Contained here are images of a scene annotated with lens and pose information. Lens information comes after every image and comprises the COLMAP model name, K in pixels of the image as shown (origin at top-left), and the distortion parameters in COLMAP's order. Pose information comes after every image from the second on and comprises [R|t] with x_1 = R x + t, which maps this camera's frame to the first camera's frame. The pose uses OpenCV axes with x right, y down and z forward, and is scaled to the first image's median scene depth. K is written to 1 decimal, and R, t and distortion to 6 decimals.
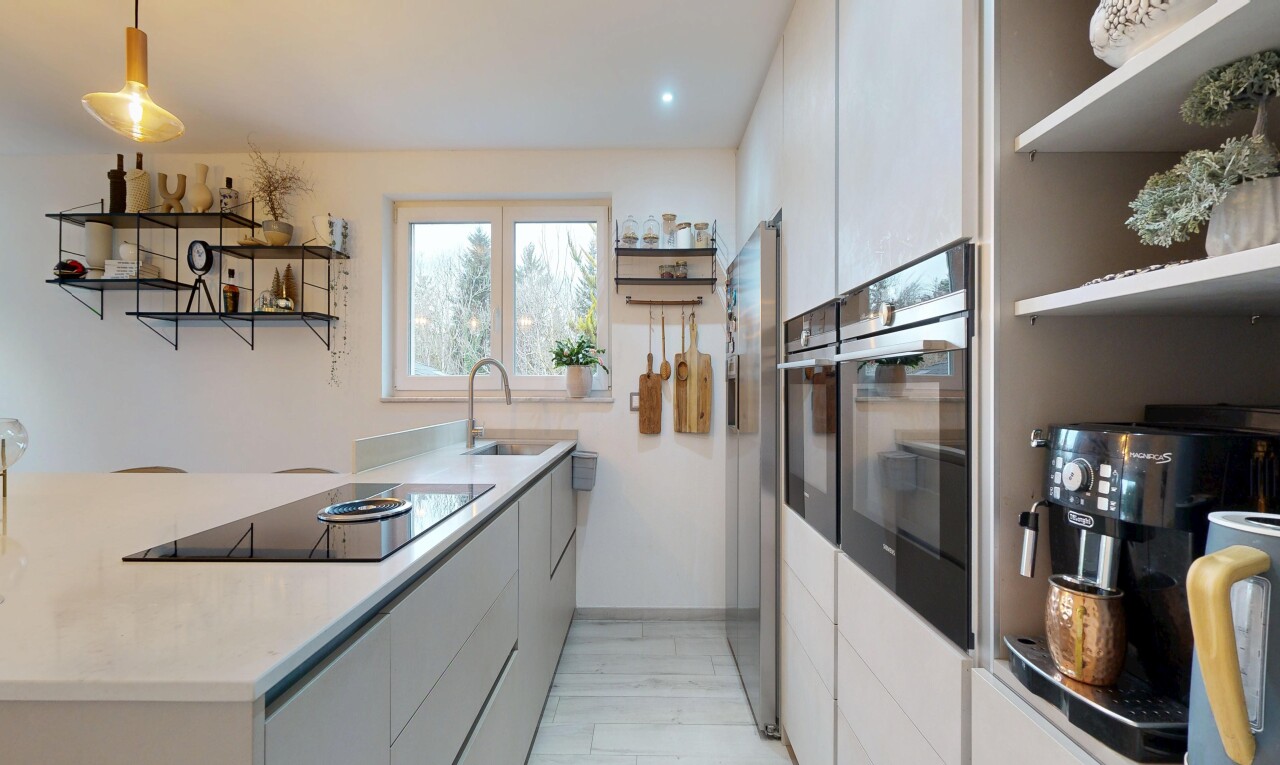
lens RADIAL K [[497.4, 0, 642.9], [0, 497.4, 386.7], [0, 0, 1]] dist [-0.001307, 0.000004]
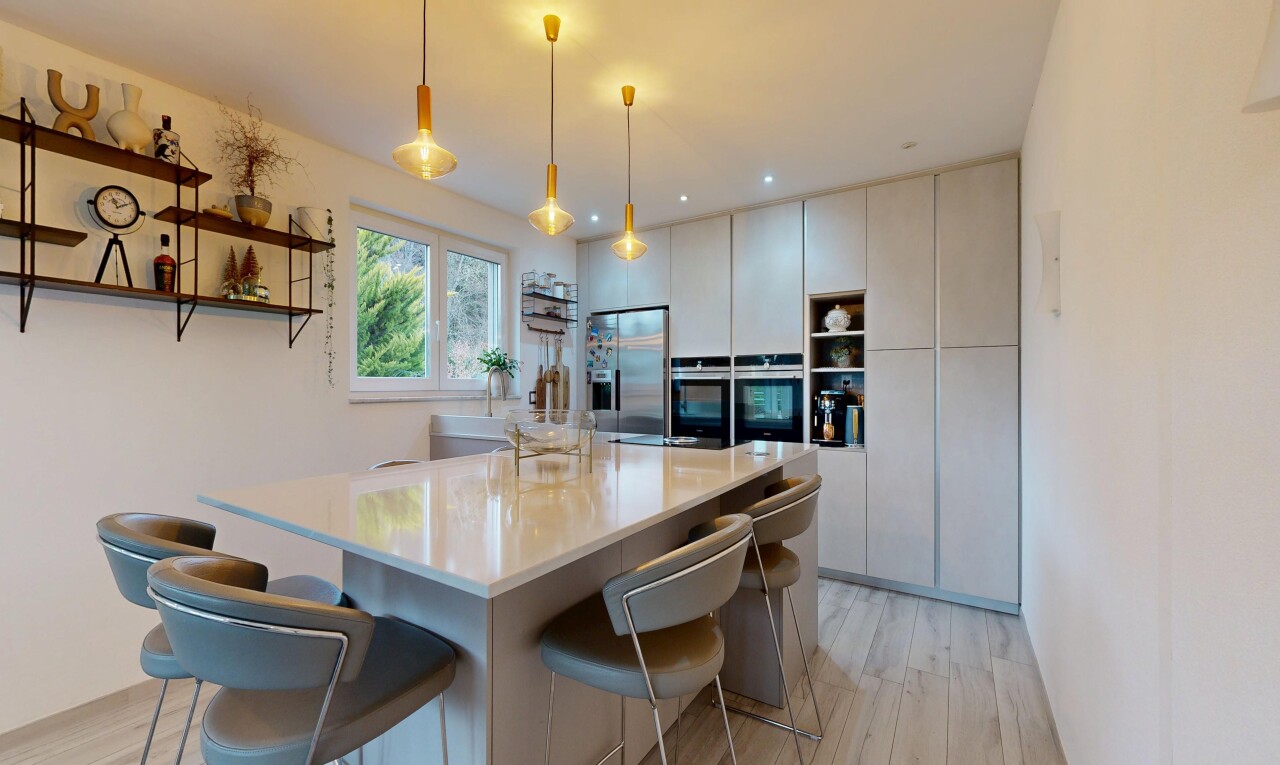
lens RADIAL K [[520.9, 0, 631.3], [0, 520.9, 384.9], [0, 0, 1]] dist [0.004874, 0.001063]
pose [[0.525167, 0.002584, 0.850995, -1.154007], [0.001485, 0.999991, -0.003952, -0.000520], [-0.850998, 0.003339, 0.525159, -0.039236]]
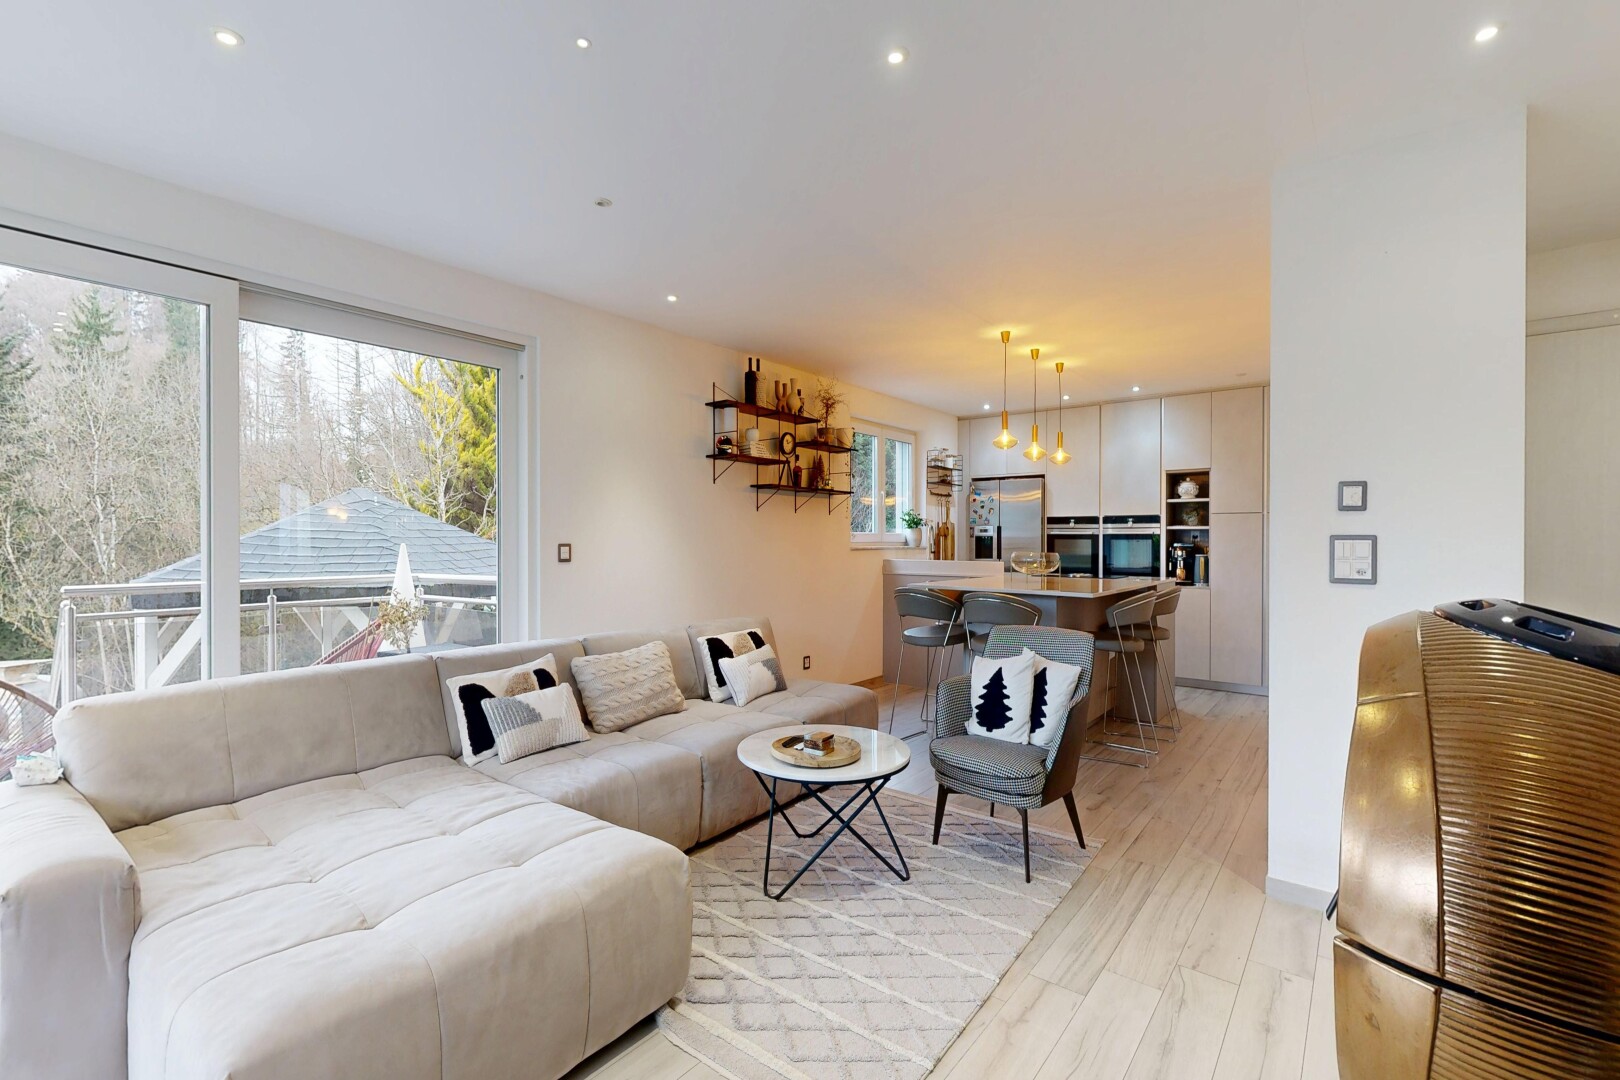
lens RADIAL K [[702.0, 0, 811.5], [0, 702.0, 537.9], [0, 0, 1]] dist [-0.001153, 0.000015]
pose [[0.611464, 0.002633, 0.791268, -2.377324], [-0.001410, 0.999997, -0.002237, -0.001831], [-0.791271, 0.000252, 0.611466, -0.228185]]
